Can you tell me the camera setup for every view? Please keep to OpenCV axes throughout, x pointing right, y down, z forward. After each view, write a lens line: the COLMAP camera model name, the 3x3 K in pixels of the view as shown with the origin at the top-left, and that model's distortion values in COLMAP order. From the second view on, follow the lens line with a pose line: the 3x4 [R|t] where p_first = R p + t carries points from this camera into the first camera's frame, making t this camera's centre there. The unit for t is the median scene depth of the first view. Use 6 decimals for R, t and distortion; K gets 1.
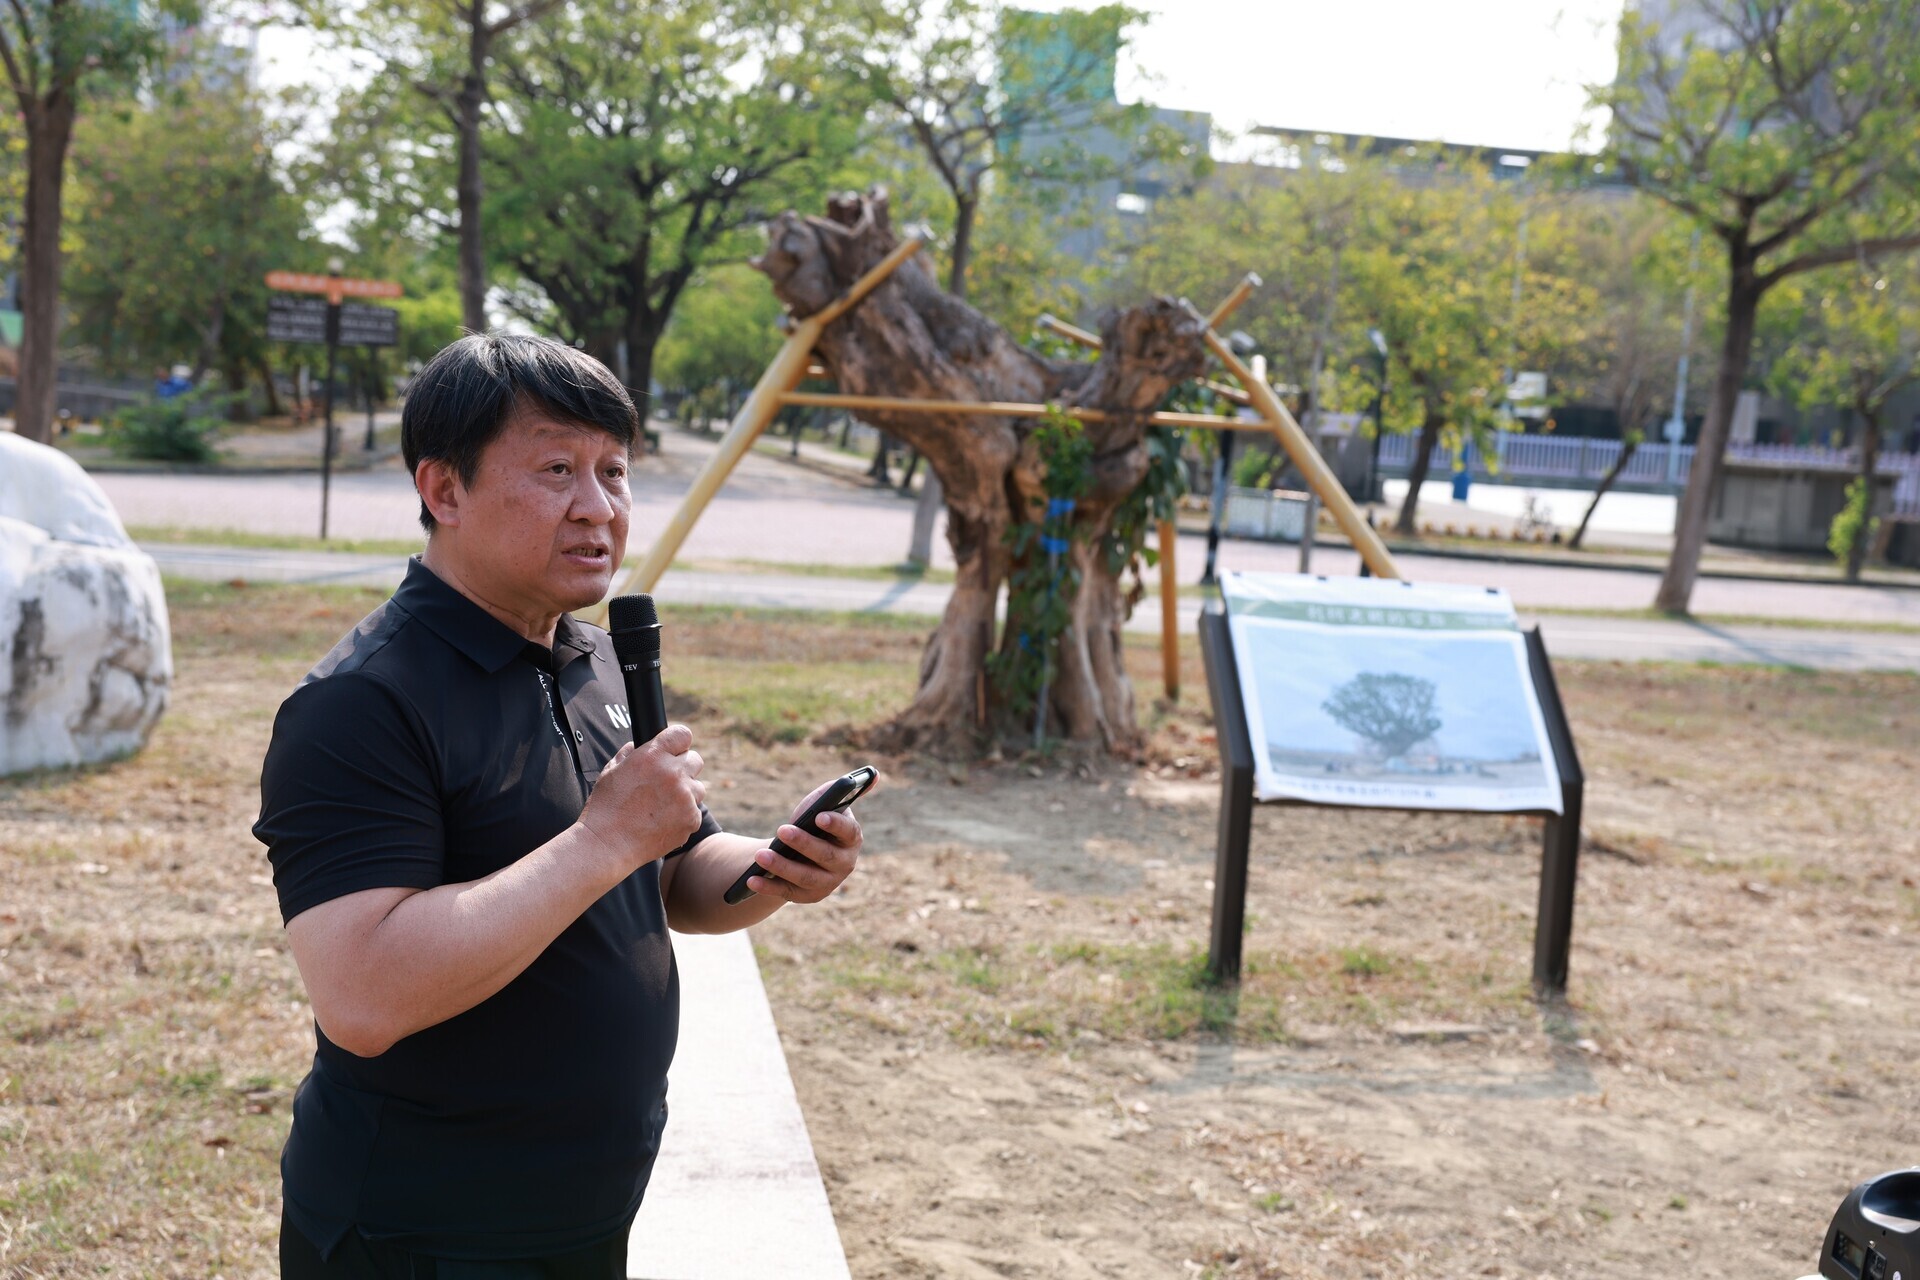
lens RADIAL K [[2330.2, 0, 960.0], [0, 2330.2, 640.0], [0, 0, 1]] dist [0.054854, 0.021766]
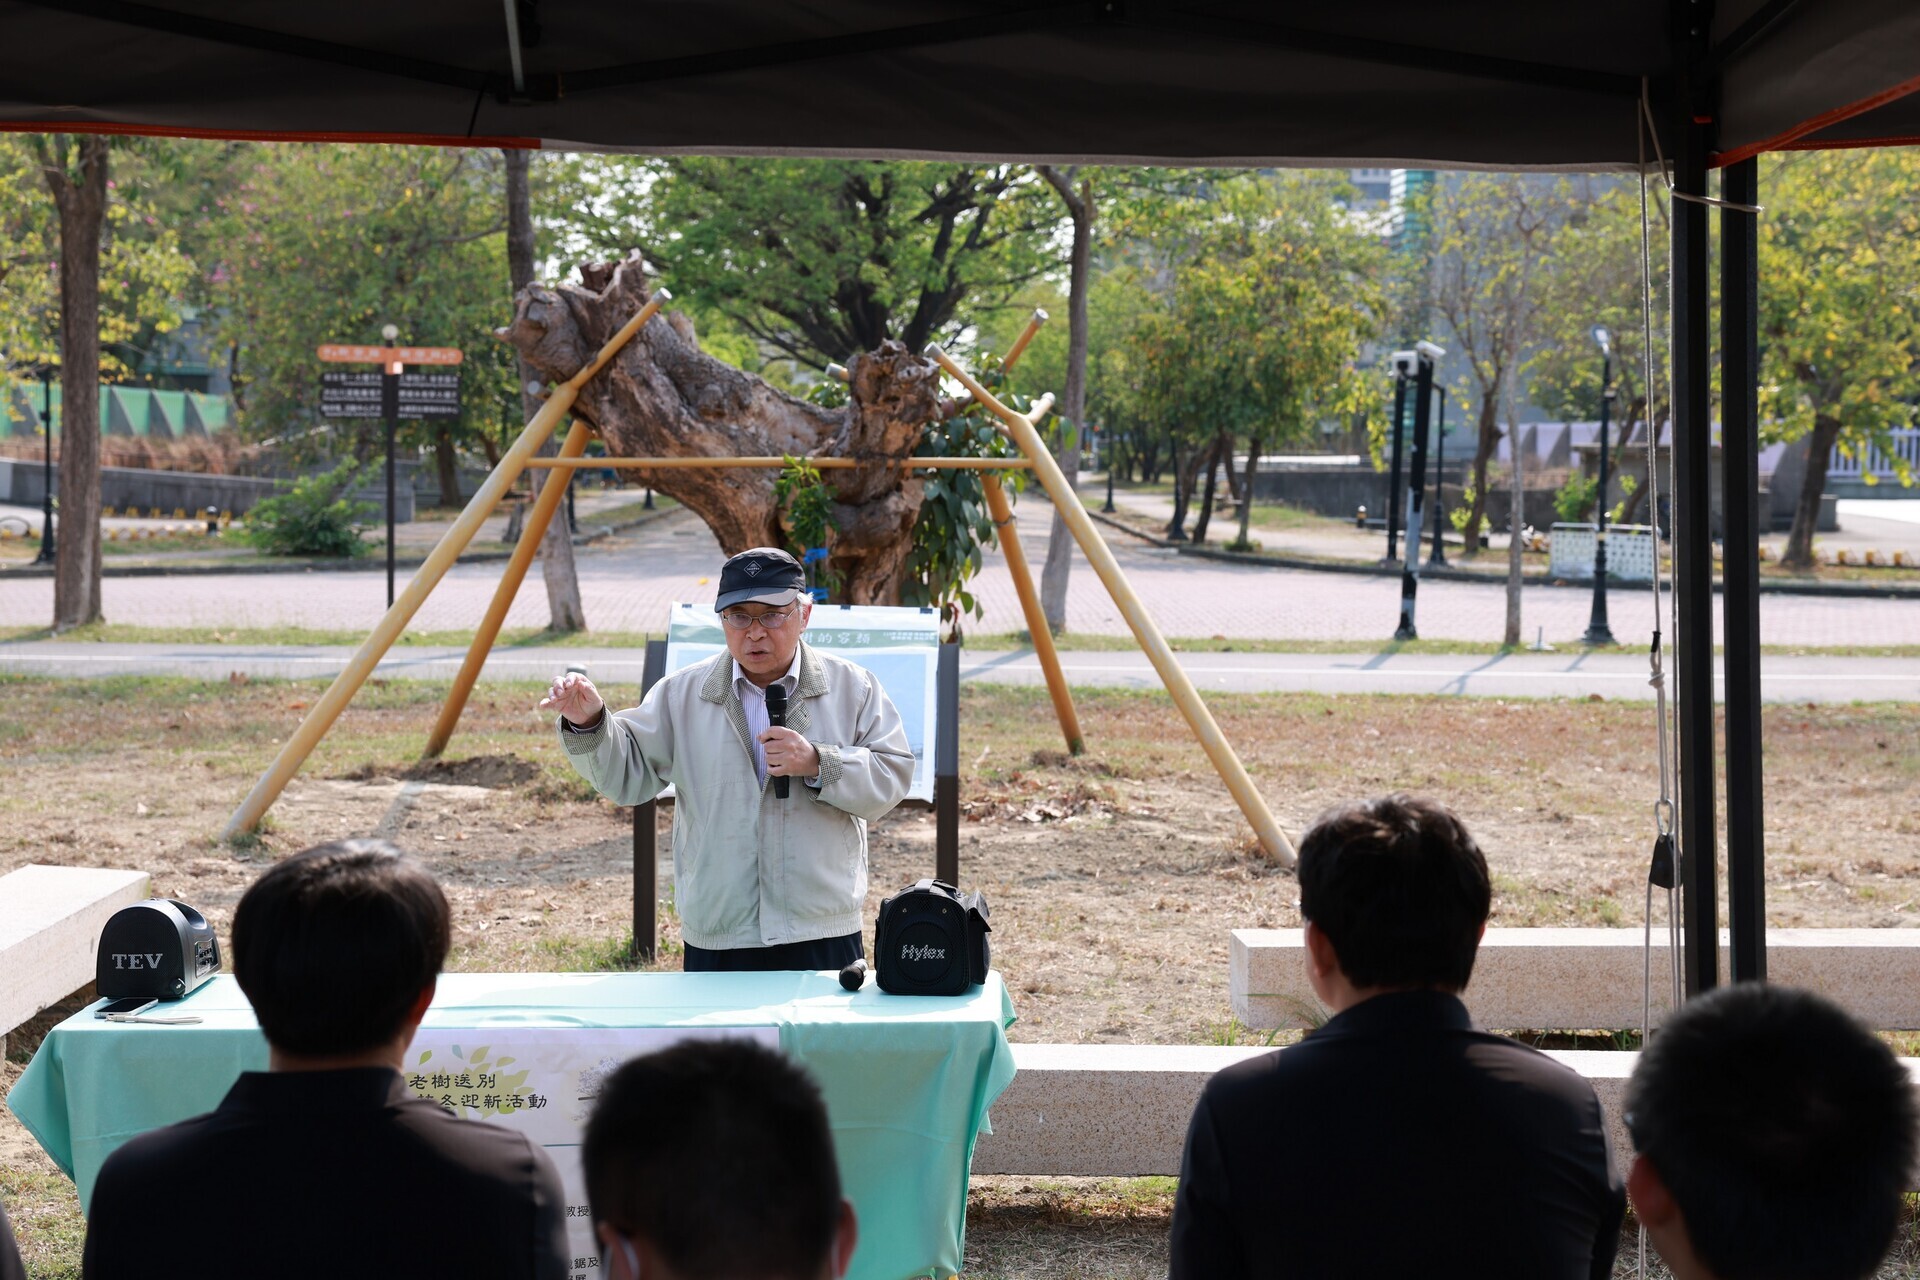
lens RADIAL K [[3003.5, 0, 960.0], [0, 3003.5, 640.0], [0, 0, 1]] dist [0.166241, -0.047136]
pose [[0.984493, -0.046447, -0.169164, 0.321825], [0.040349, 0.998412, -0.039311, 0.033019], [0.170721, 0.031876, 0.984804, -0.265510]]
